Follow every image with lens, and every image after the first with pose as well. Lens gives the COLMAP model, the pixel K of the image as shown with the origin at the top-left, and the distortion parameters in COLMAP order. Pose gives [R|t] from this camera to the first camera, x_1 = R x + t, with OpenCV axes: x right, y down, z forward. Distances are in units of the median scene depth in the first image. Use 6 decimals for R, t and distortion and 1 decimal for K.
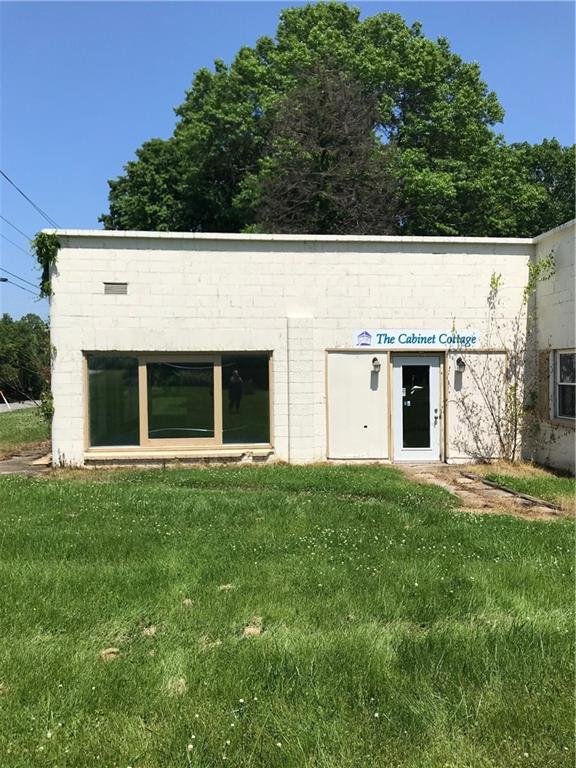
lens RADIAL K [[633.9, 0, 287.9], [0, 633.9, 378.7], [0, 0, 1]] dist [0.035178, 0.002408]
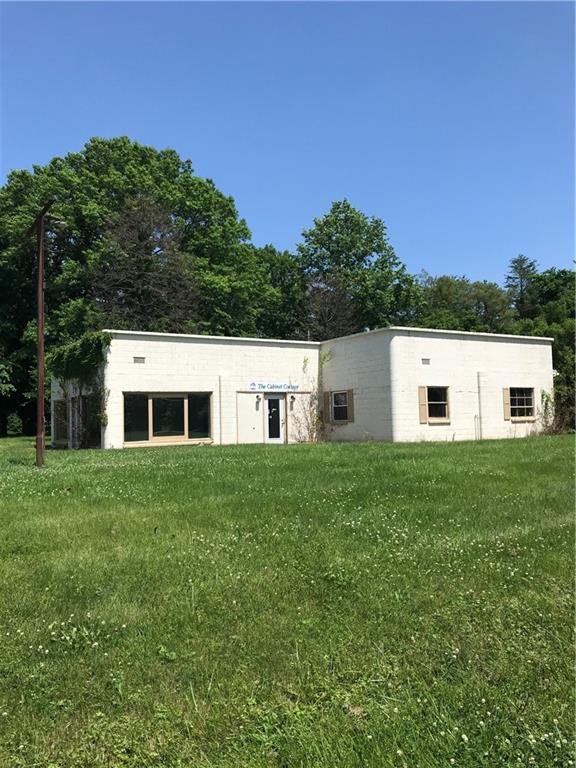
lens RADIAL K [[633.9, 0, 288.4], [0, 633.9, 384.6], [0, 0, 1]] dist [0.035178, 0.002408]
pose [[0.895561, 0.006555, 0.444890, -0.703406], [0.027081, 0.997235, -0.069208, 0.079591], [-0.444114, 0.074028, 0.892907, -0.926230]]
